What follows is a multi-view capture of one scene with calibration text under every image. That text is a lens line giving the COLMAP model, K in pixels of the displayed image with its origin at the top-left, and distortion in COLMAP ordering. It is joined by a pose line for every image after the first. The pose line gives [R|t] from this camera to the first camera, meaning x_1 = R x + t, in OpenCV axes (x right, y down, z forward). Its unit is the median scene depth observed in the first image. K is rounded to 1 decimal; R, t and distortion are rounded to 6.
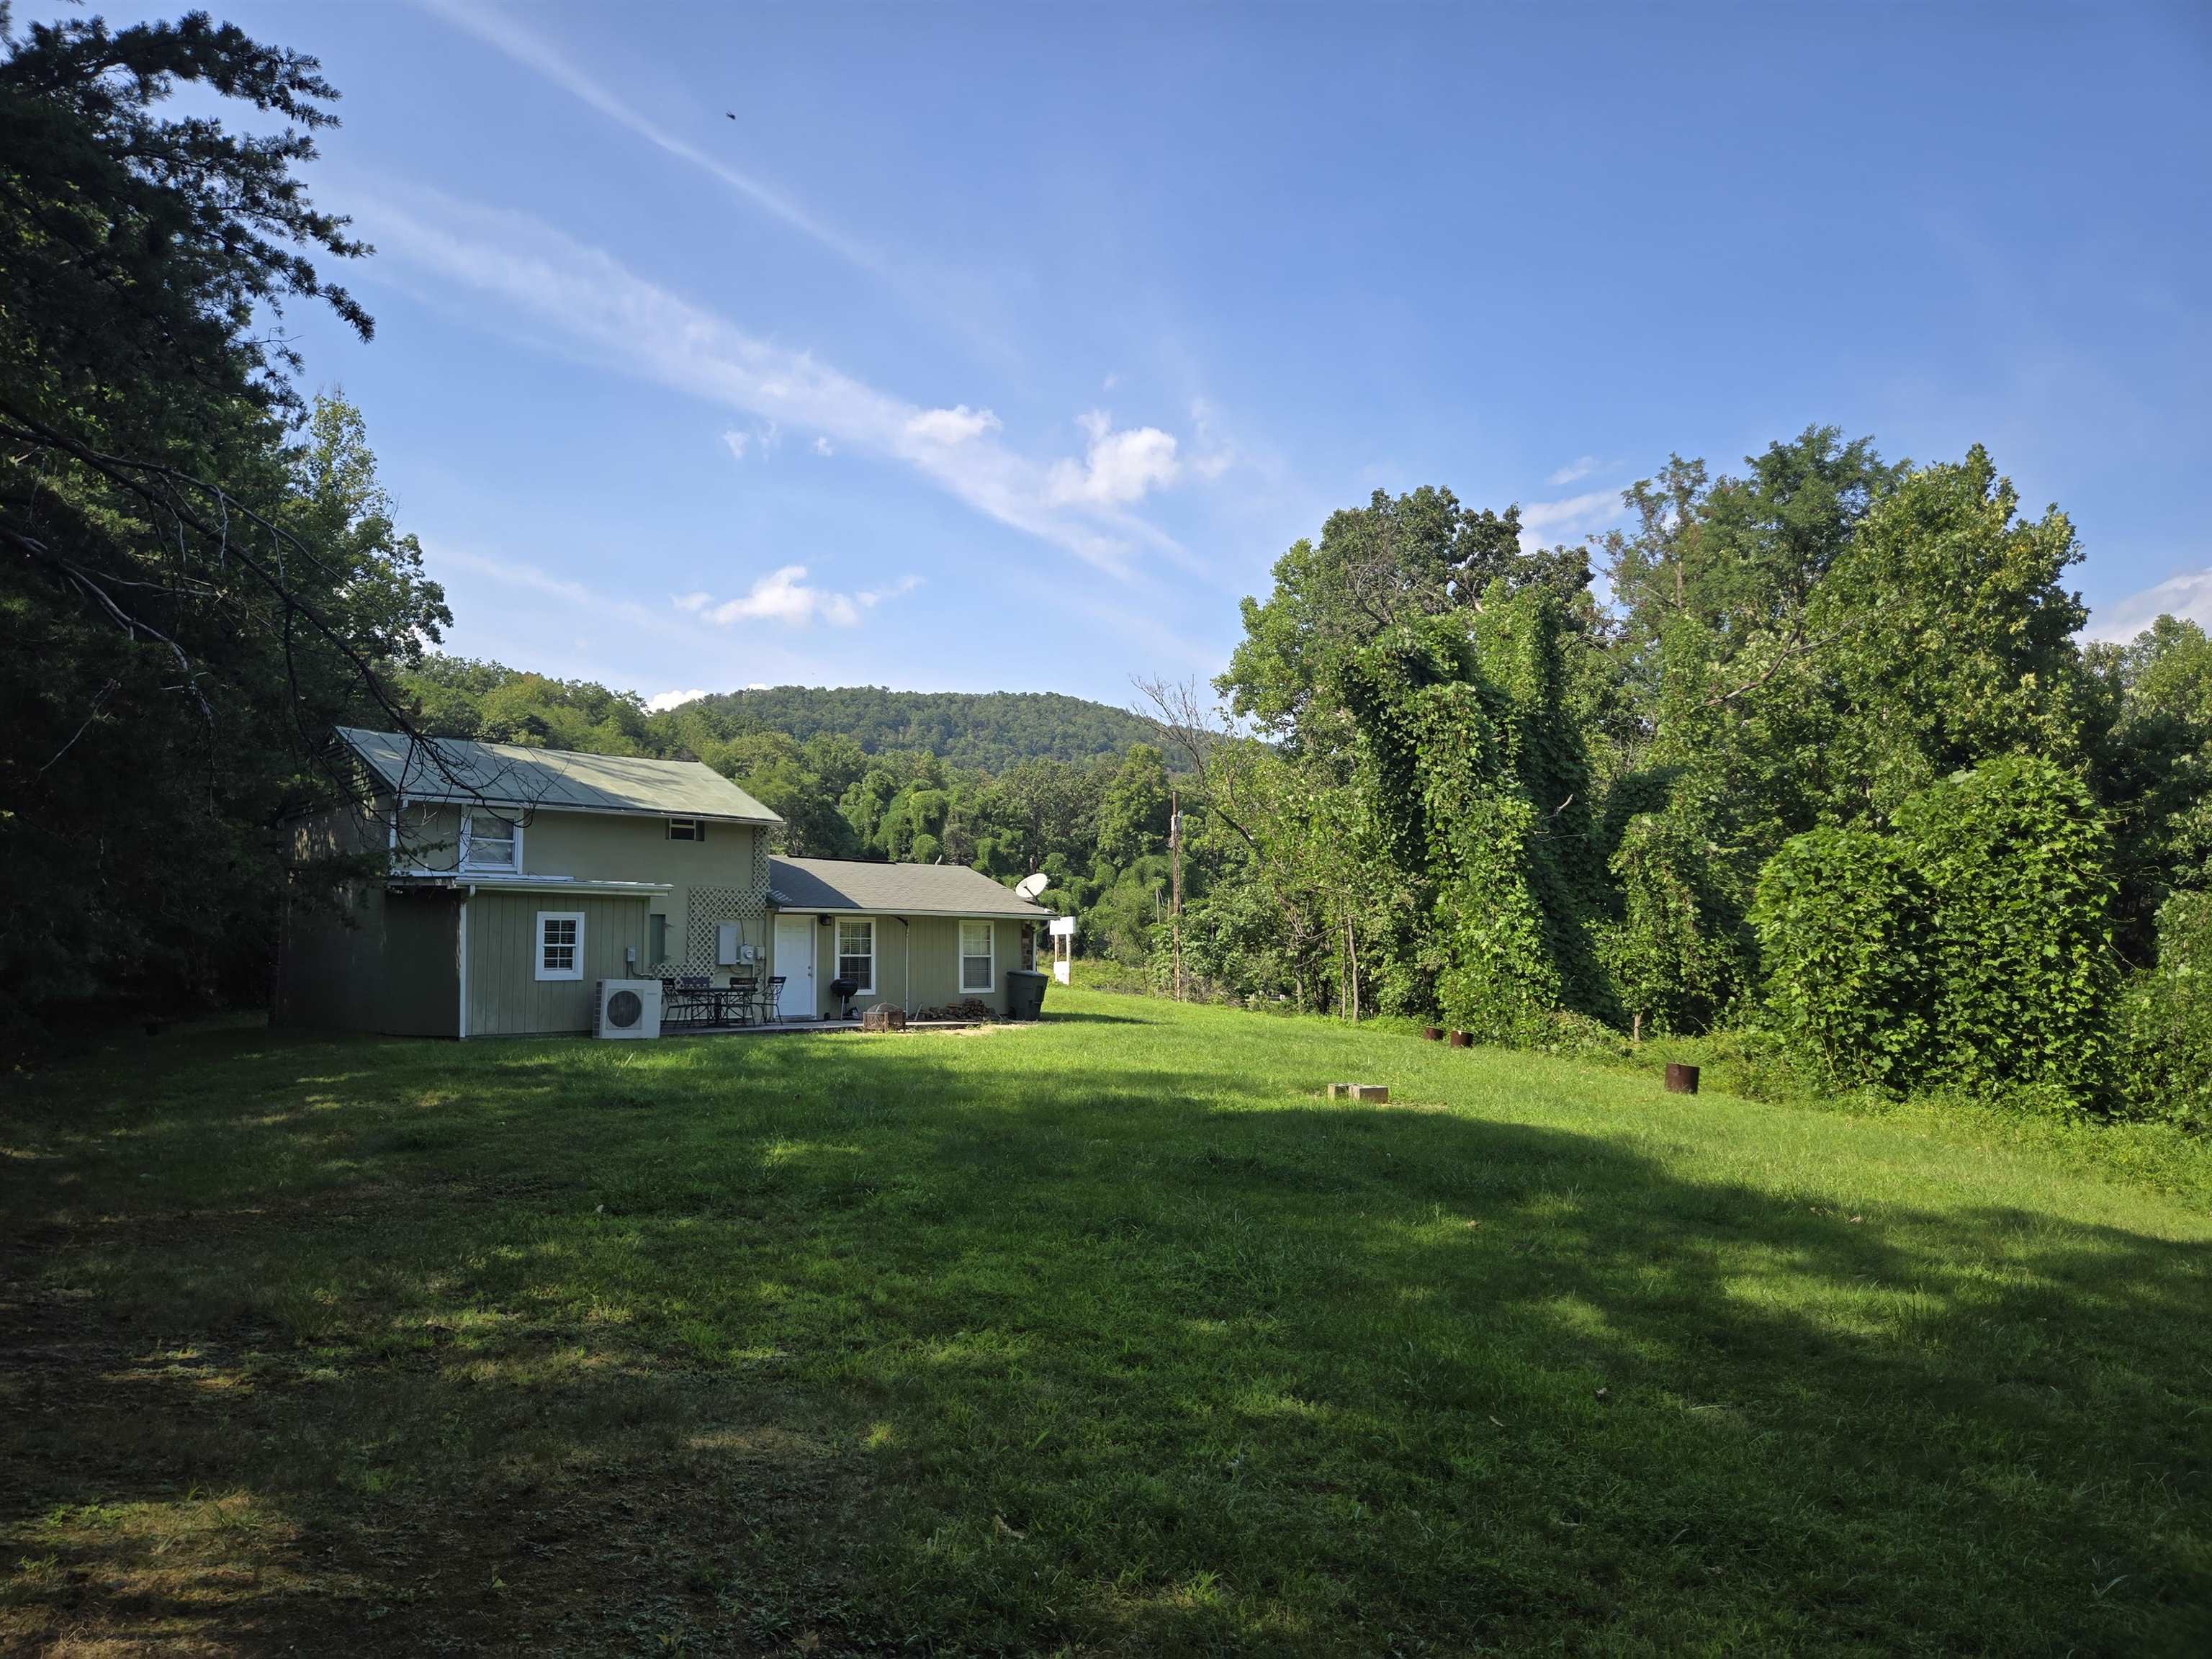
lens RADIAL K [[1474.2, 0, 1119.7], [0, 1474.2, 824.9], [0, 0, 1]] dist [0.070742, -0.065265]
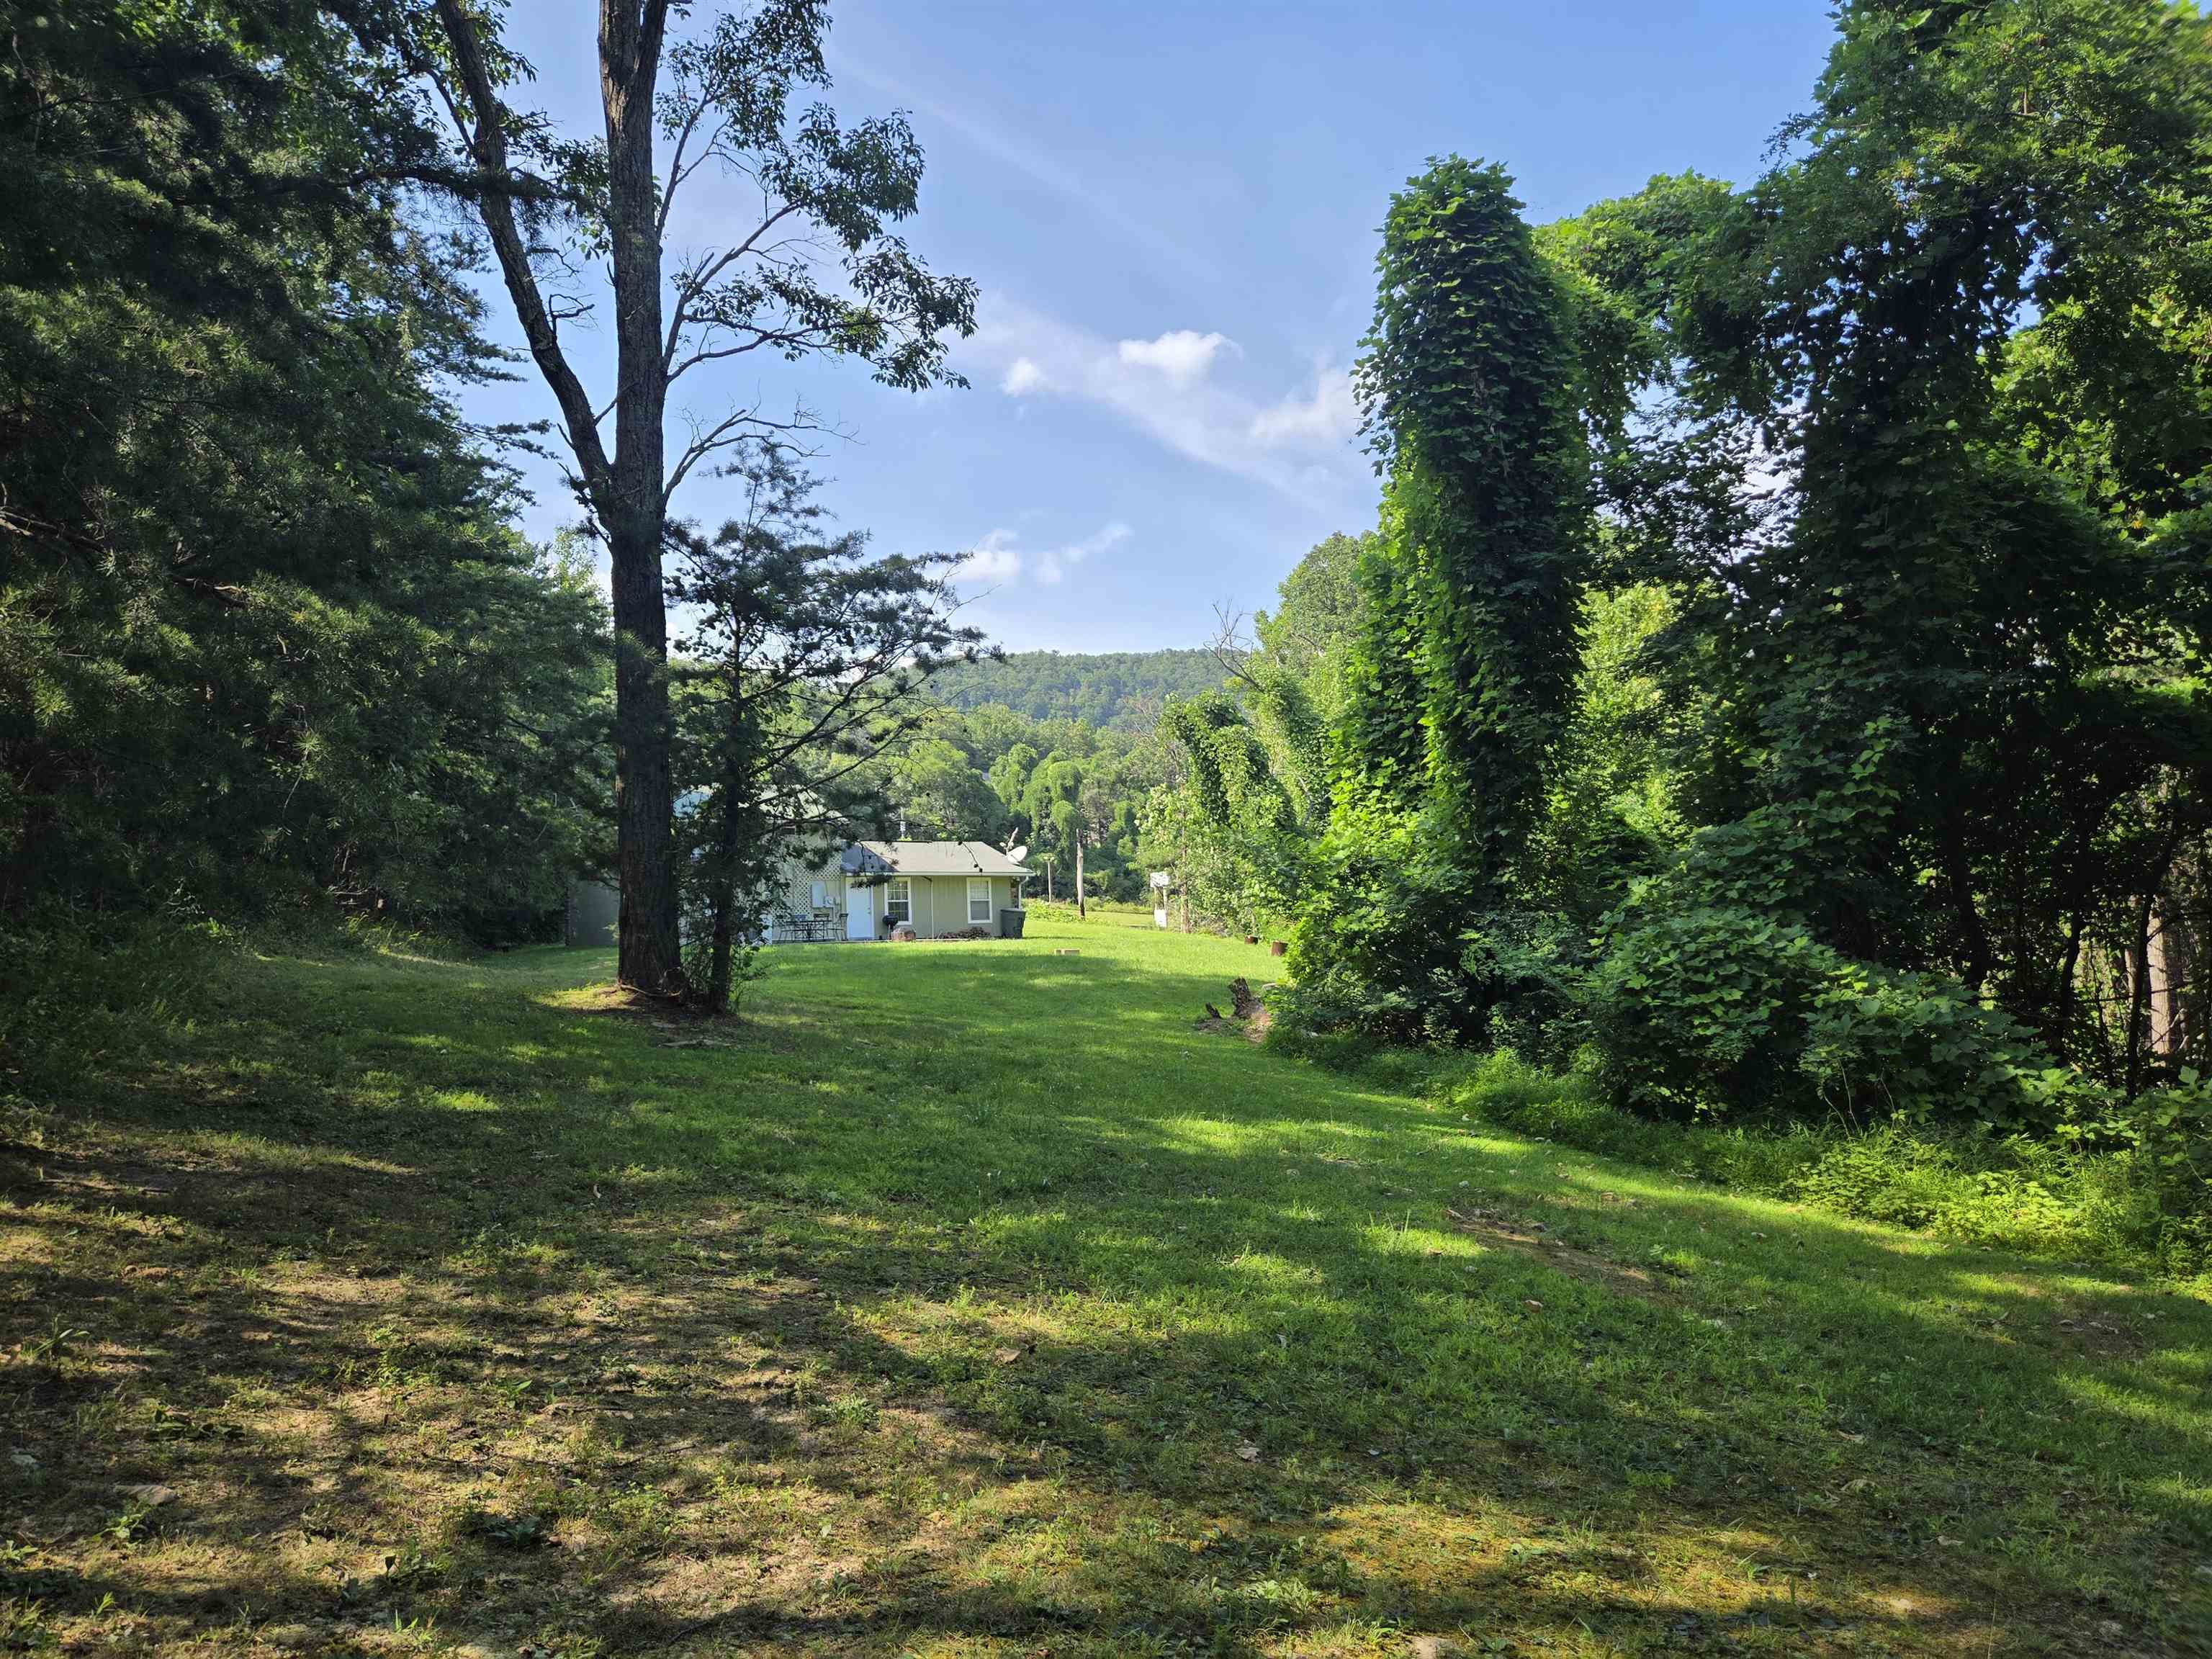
lens RADIAL K [[1474.2, 0, 1119.7], [0, 1474.2, 824.9], [0, 0, 1]] dist [0.070742, -0.065265]
pose [[0.992146, -0.031816, -0.120970, 0.160426], [0.035529, 0.998957, 0.028667, -0.020433], [0.119932, -0.032740, 0.992242, -0.356191]]
